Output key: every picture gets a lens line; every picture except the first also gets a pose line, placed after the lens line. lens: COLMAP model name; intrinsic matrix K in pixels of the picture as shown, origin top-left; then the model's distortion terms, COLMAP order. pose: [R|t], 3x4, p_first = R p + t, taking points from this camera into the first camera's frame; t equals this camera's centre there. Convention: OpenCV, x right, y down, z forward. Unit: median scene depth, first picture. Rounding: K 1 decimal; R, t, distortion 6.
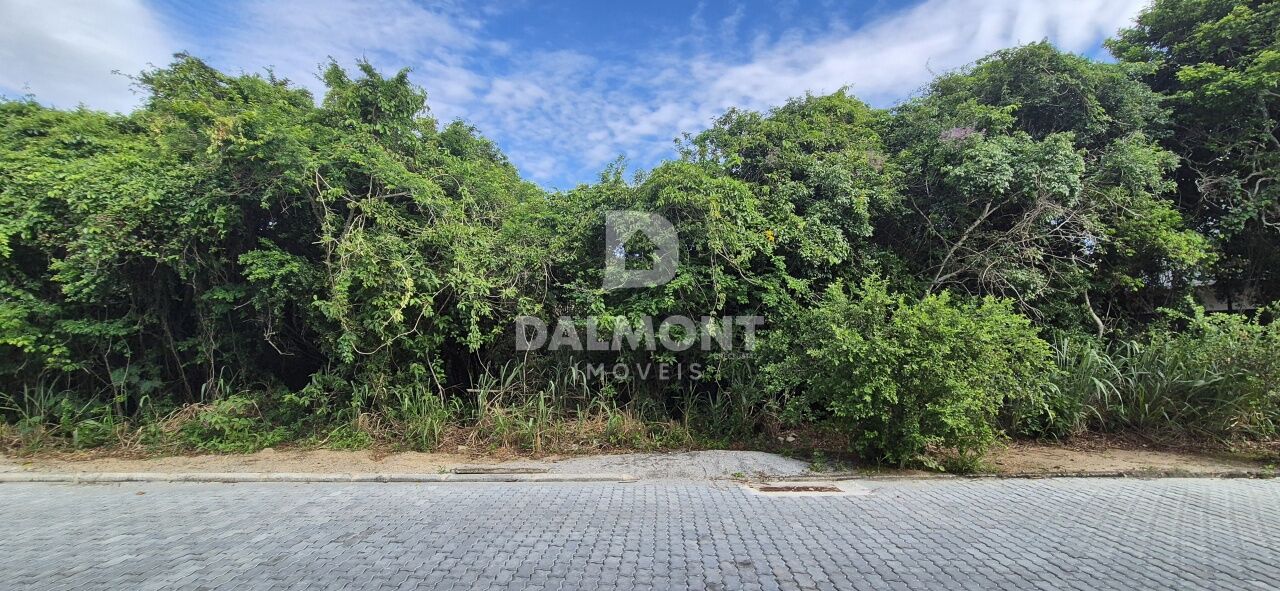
lens RADIAL K [[531.1, 0, 645.2], [0, 531.1, 273.0], [0, 0, 1]] dist [0.001247, -0.000189]
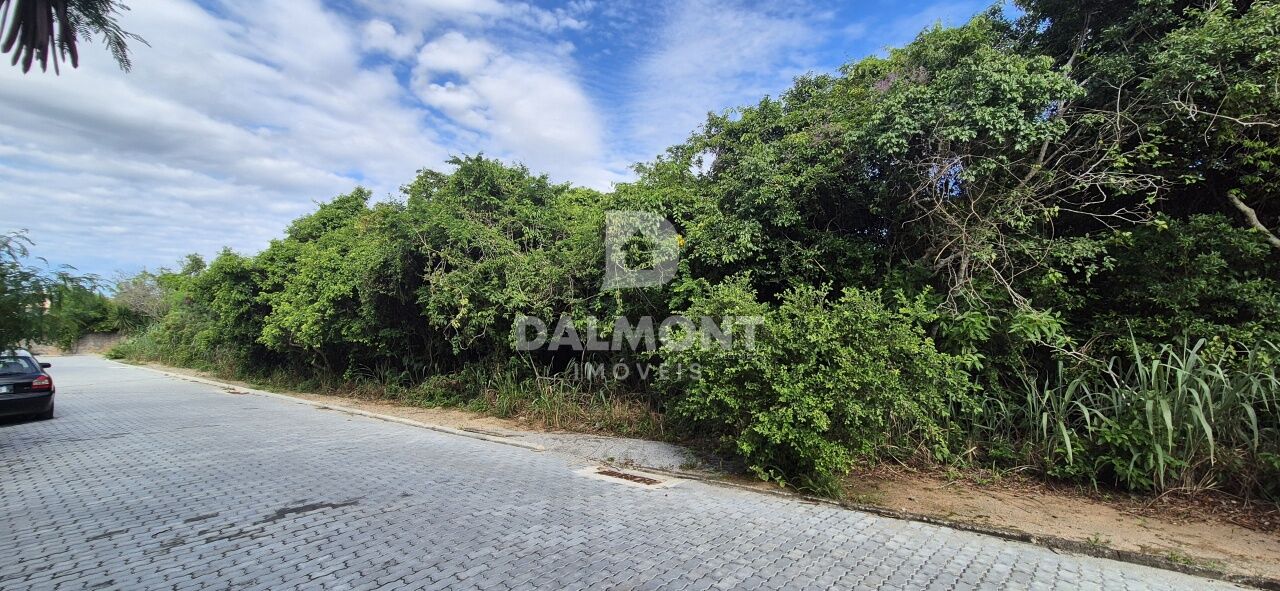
lens RADIAL K [[531.1, 0, 641.9], [0, 531.1, 278.4], [0, 0, 1]] dist [0.001247, -0.000189]
pose [[0.775836, -0.071544, -0.626865, 0.792956], [0.080591, 0.996649, -0.014005, 0.010791], [0.625766, -0.039654, 0.779002, 0.135618]]
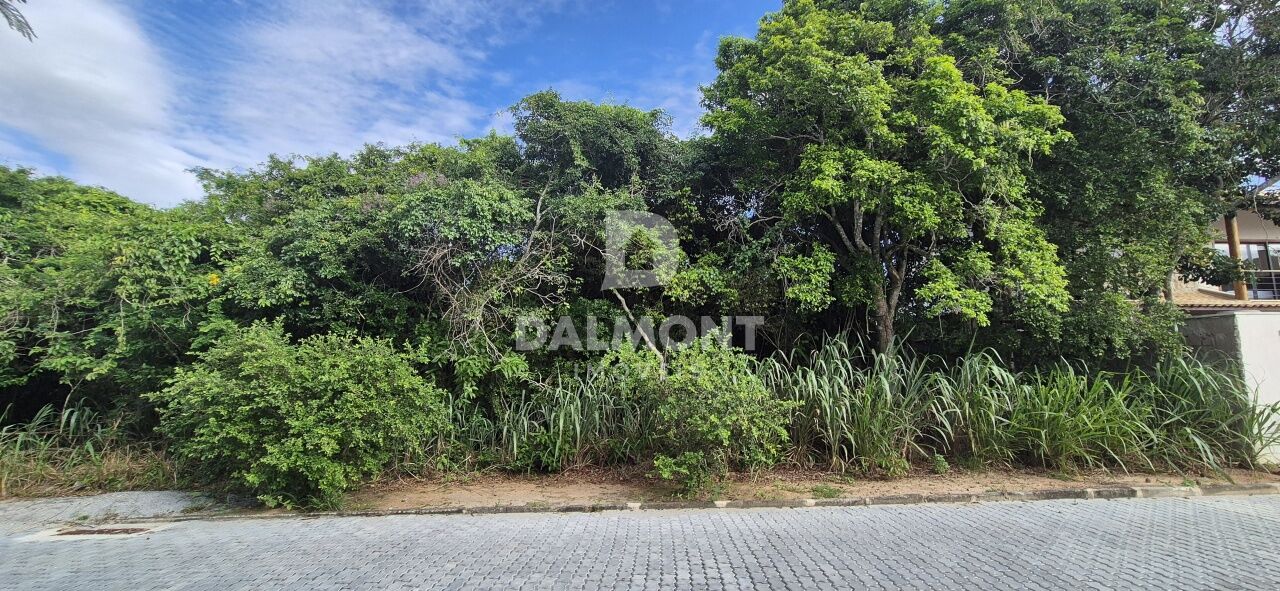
lens RADIAL K [[531.1, 0, 647.3], [0, 531.1, 285.8], [0, 0, 1]] dist [0.001247, -0.000189]
pose [[0.999909, -0.013410, 0.001726, 1.035447], [0.013452, 0.999549, -0.026856, -0.019112], [-0.001365, 0.026876, 0.999638, -0.031544]]
